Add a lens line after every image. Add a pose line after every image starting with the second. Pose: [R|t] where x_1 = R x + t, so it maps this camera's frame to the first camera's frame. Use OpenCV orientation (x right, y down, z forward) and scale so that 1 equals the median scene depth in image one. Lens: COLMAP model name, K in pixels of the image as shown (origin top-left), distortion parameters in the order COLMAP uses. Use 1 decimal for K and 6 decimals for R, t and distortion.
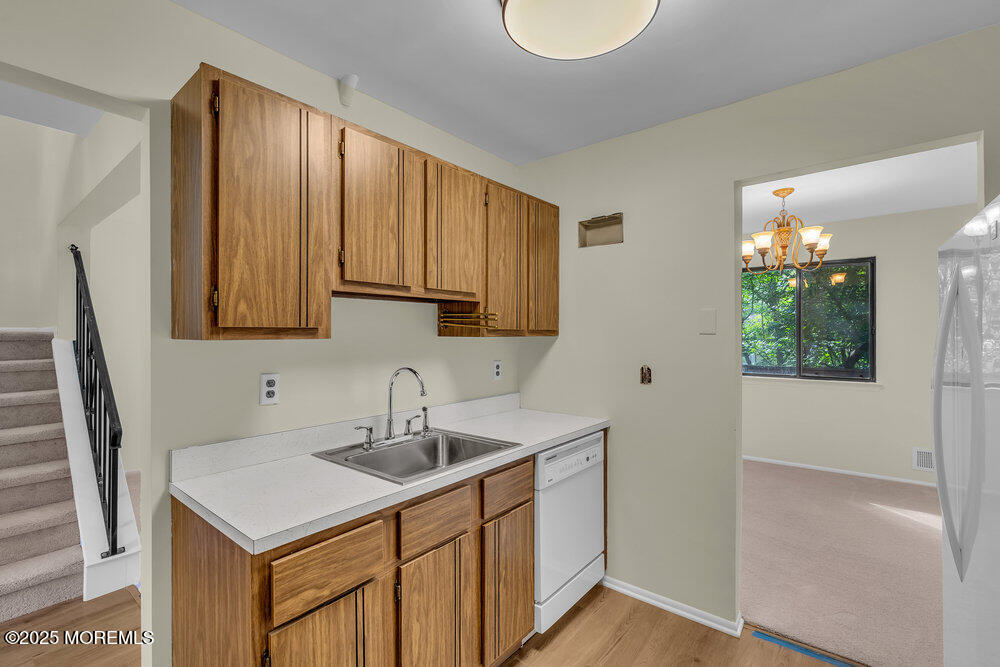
lens RADIAL K [[447.8, 0, 498.9], [0, 447.8, 332.5], [0, 0, 1]] dist [-0.001645, 0.000115]
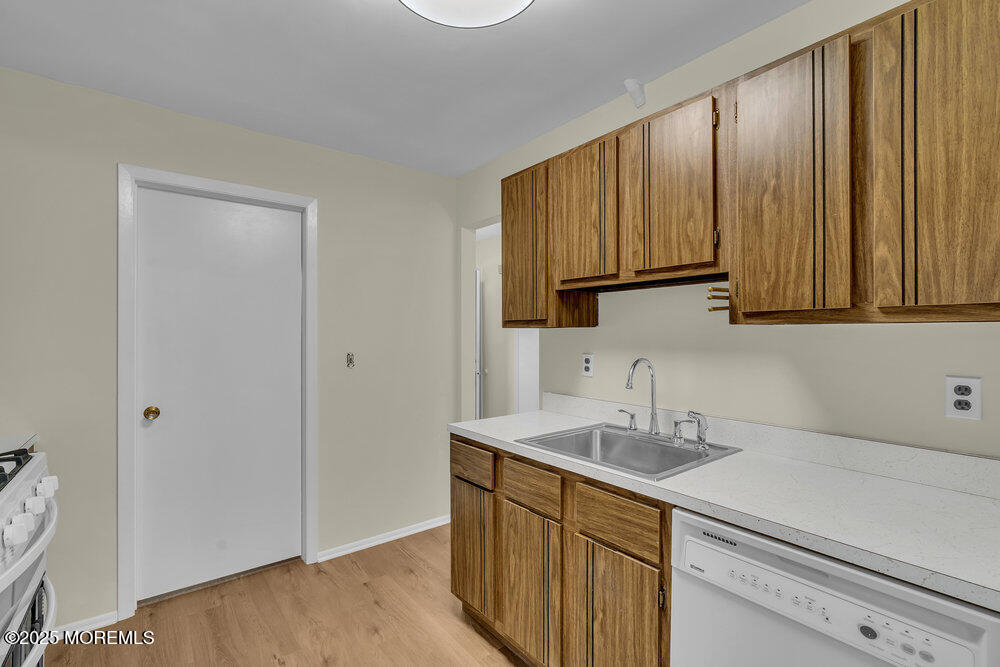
lens RADIAL K [[447.8, 0, 498.9], [0, 447.8, 332.5], [0, 0, 1]] dist [-0.001645, 0.000115]
pose [[-0.214320, -0.000030, -0.976764, 0.840217], [0.003145, 0.999995, -0.000720, 0.026919], [0.976758, -0.003226, -0.214319, 0.995337]]
